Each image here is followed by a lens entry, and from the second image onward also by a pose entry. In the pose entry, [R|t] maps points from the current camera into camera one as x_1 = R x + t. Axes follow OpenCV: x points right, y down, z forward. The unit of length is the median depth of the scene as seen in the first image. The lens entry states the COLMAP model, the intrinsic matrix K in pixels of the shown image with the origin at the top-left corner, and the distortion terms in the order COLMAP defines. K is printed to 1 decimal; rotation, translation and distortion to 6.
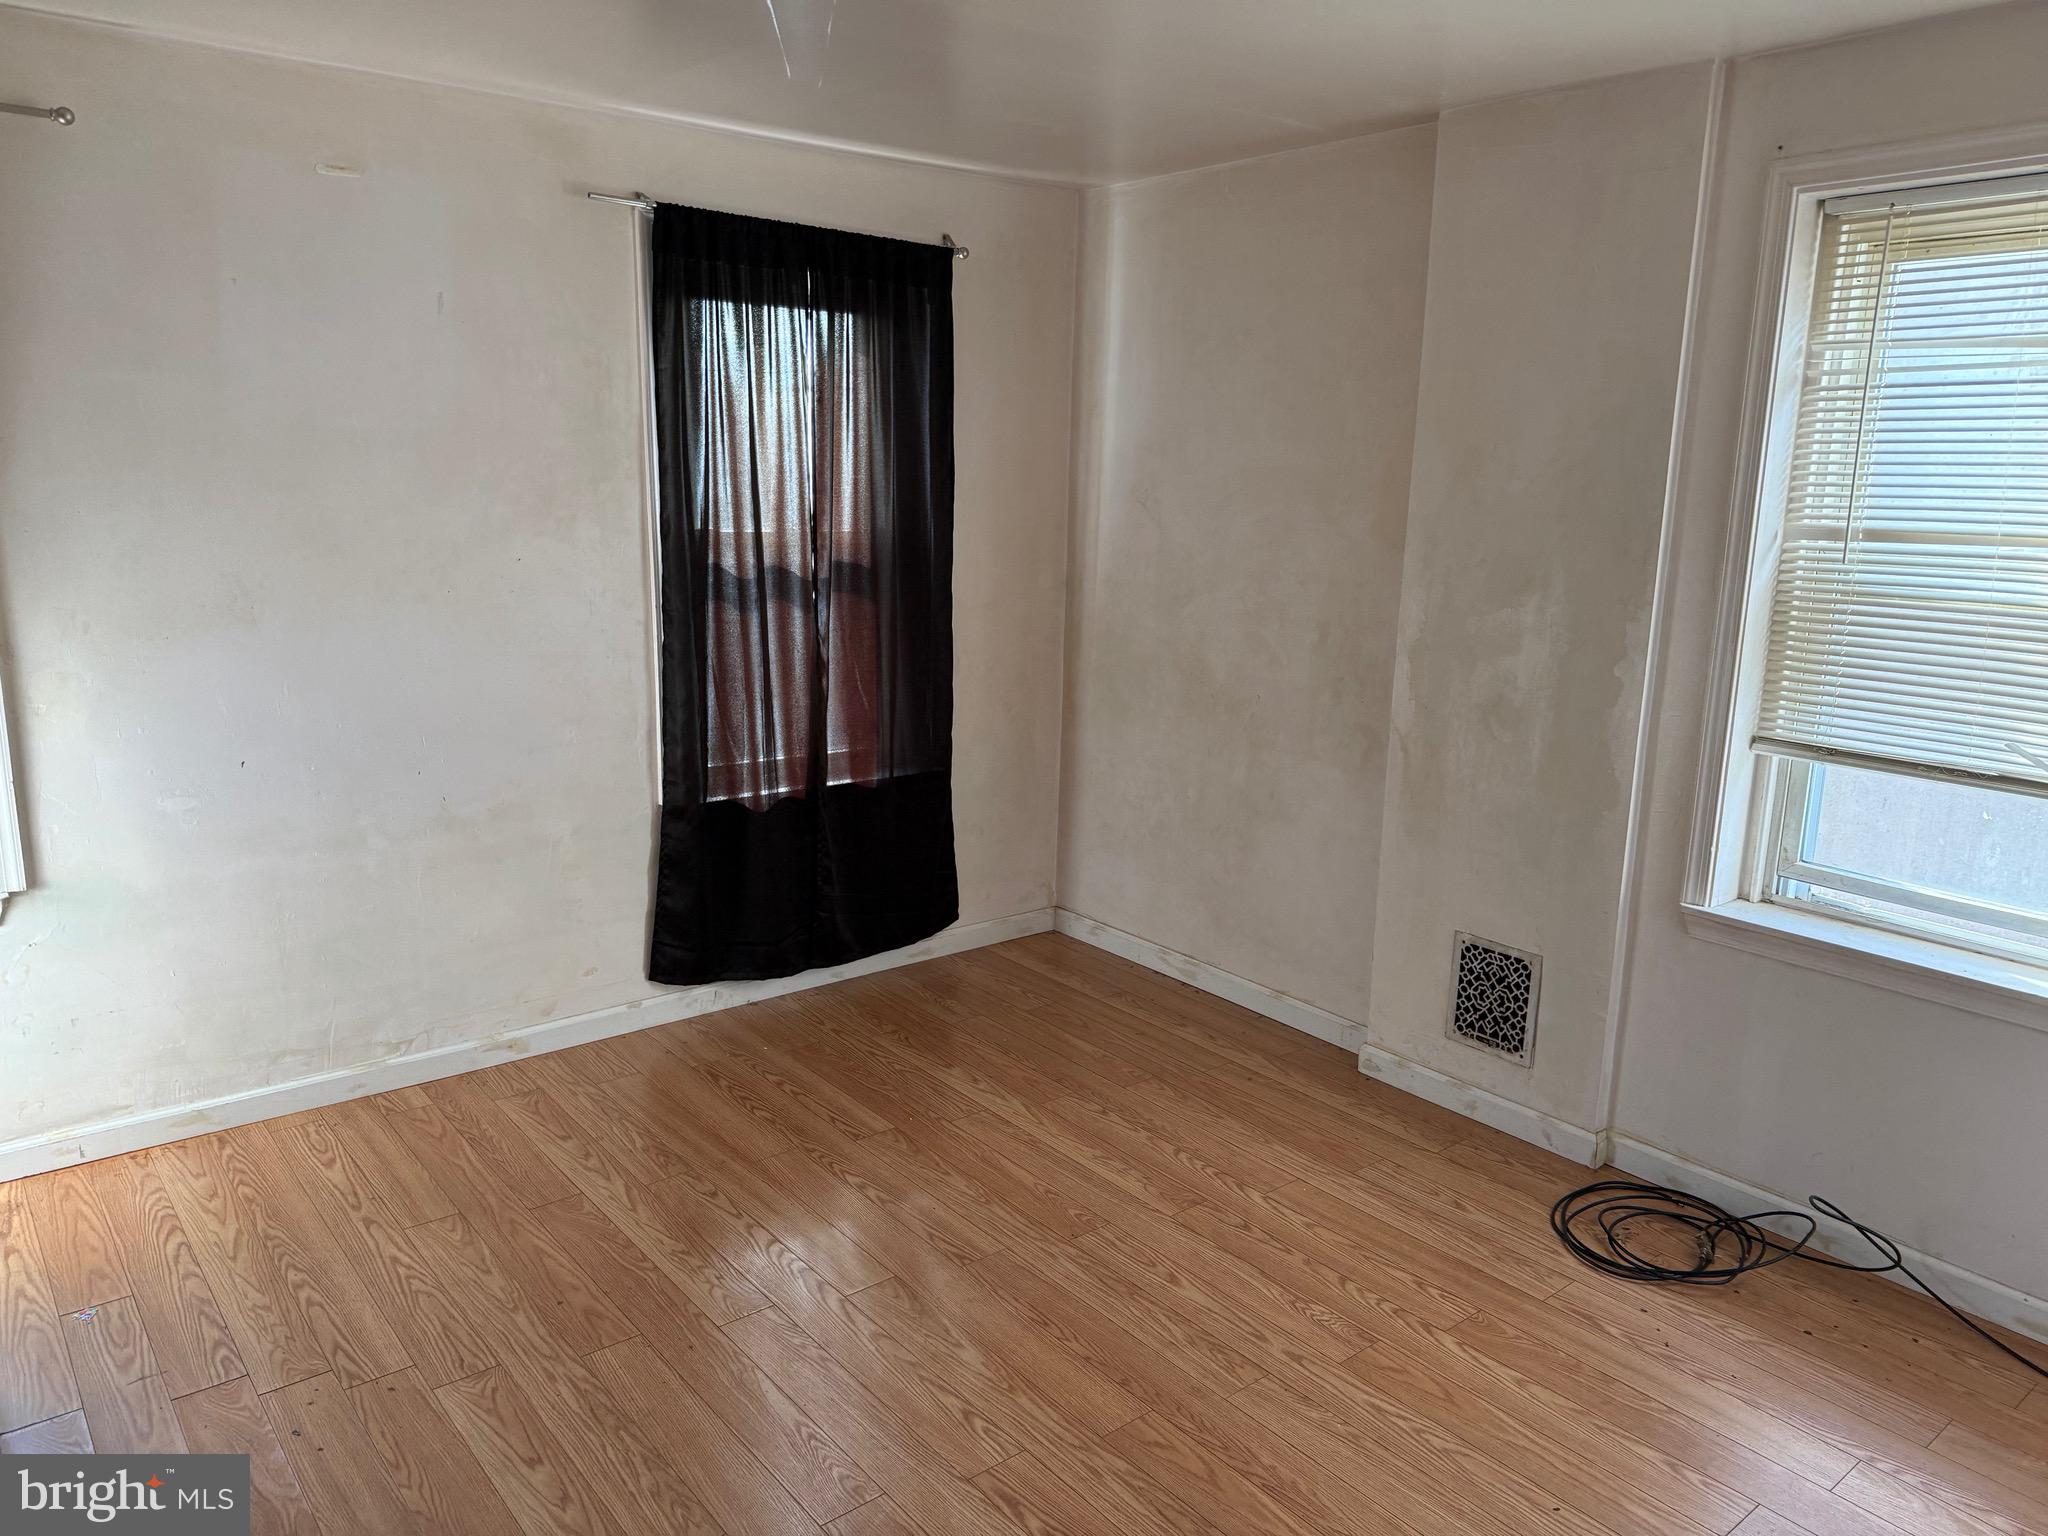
lens RADIAL K [[1480.4, 0, 1024.0], [0, 1480.4, 768.0], [0, 0, 1]] dist [0.082824, -0.089379]
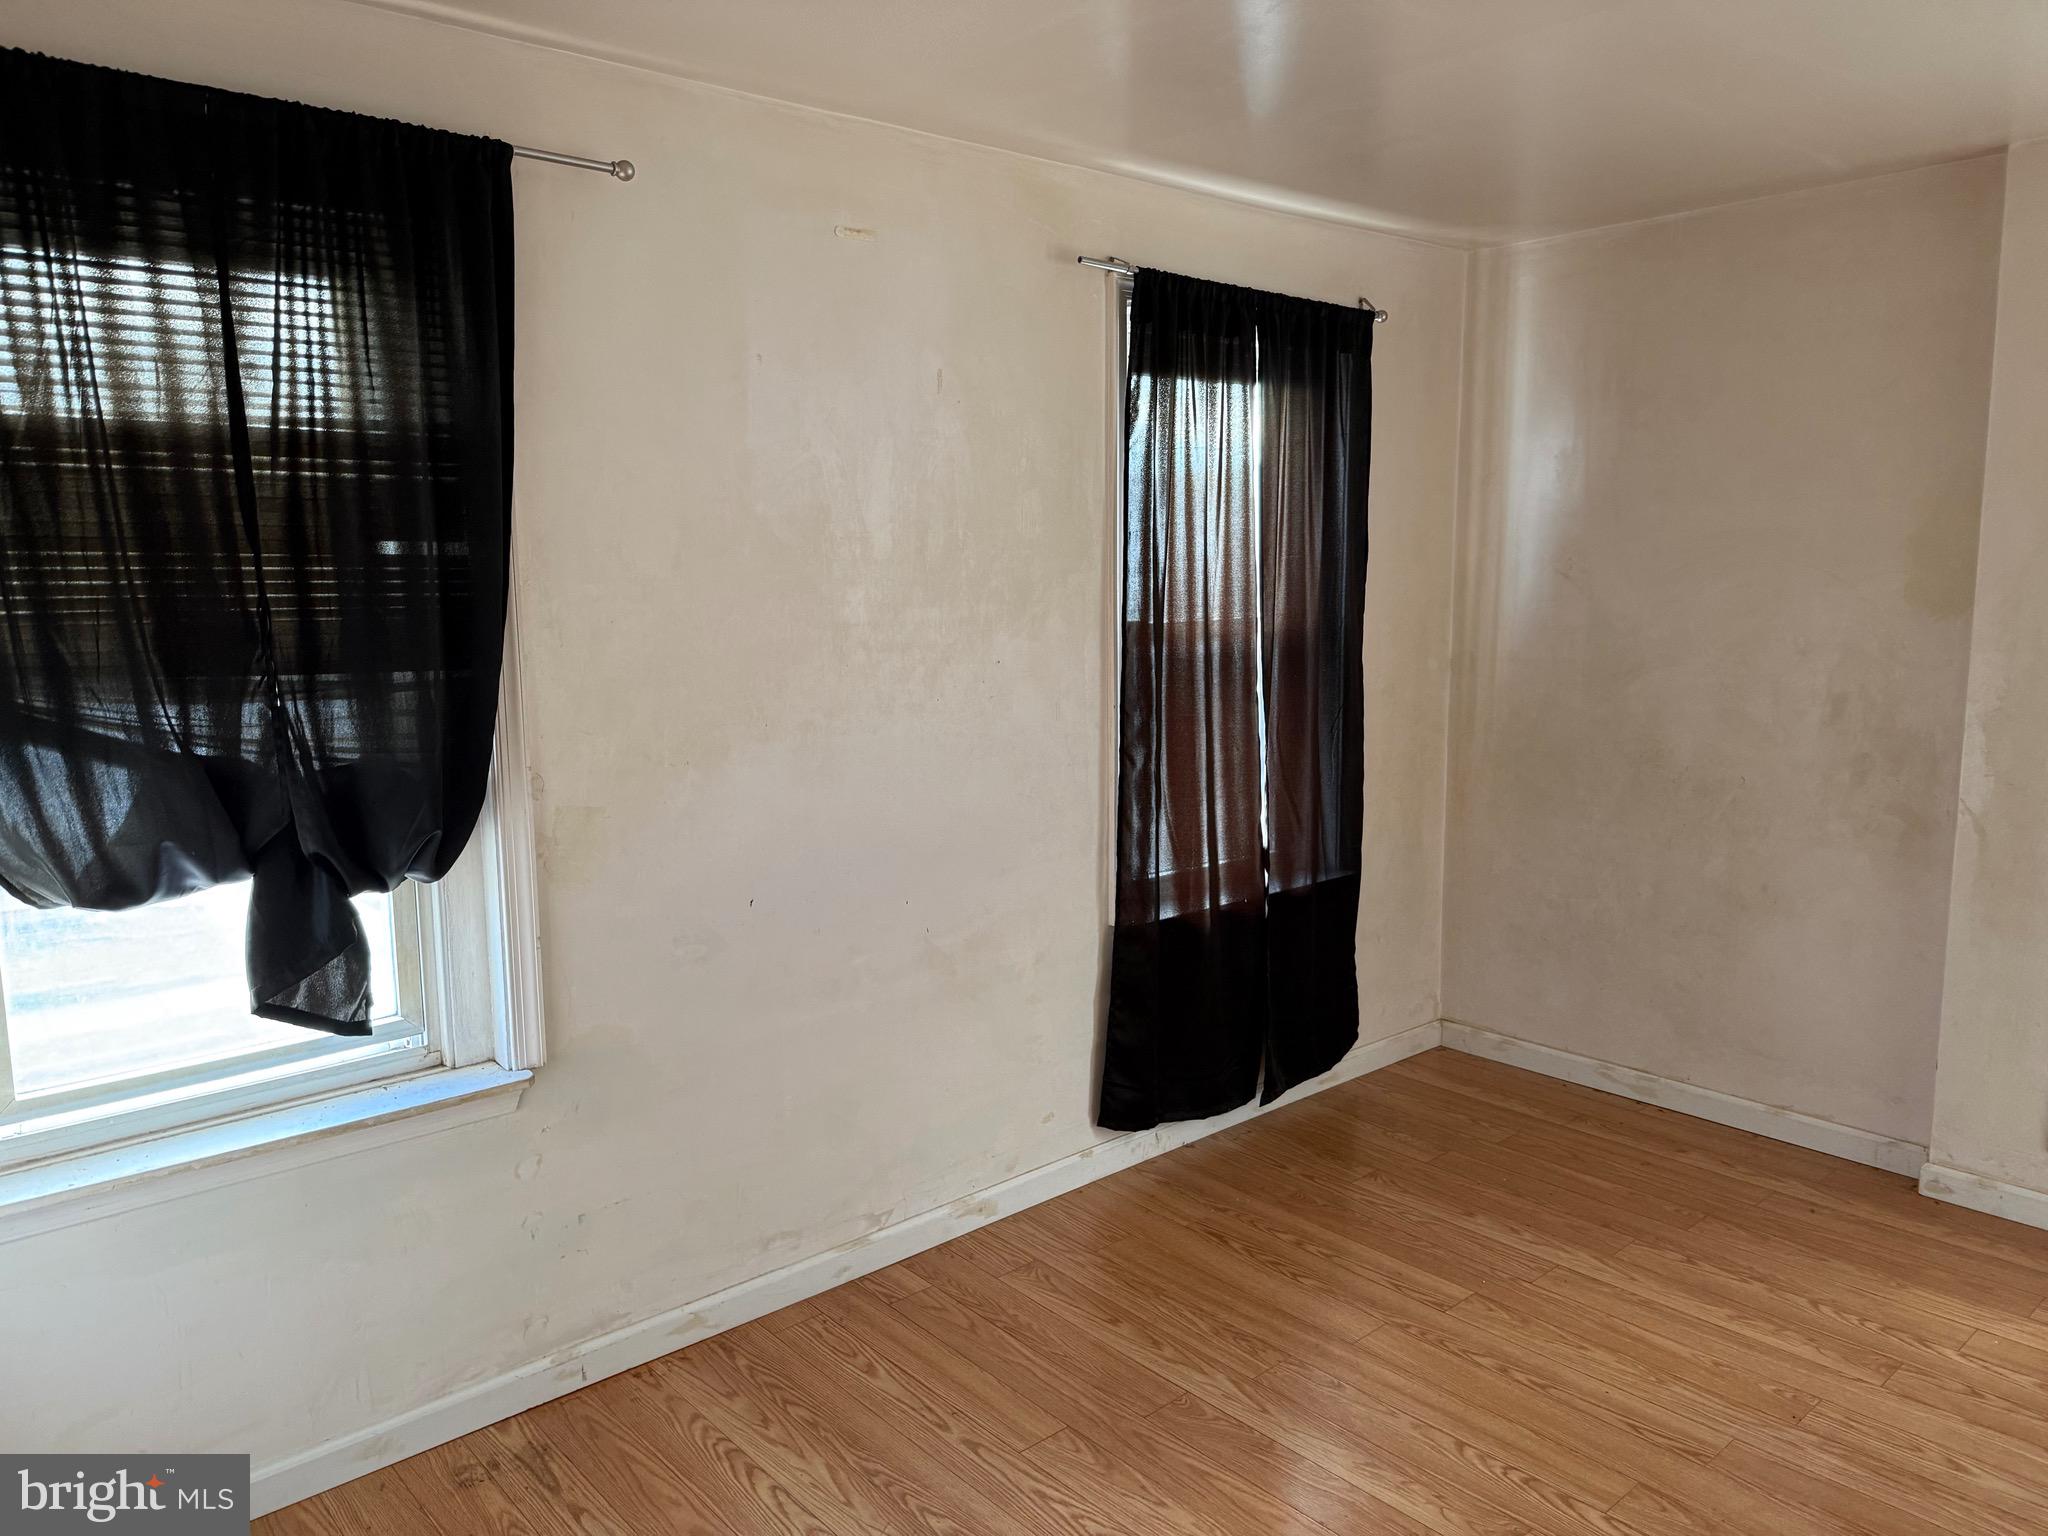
lens RADIAL K [[1488.4, 0, 992.9], [0, 1488.4, 745.4], [0, 0, 1]] dist [0.065339, -0.089661]
pose [[0.998071, -0.036685, 0.050078, -0.366571], [0.040518, 0.996145, -0.077801, -0.016569], [-0.047031, 0.079680, 0.995710, 0.110096]]
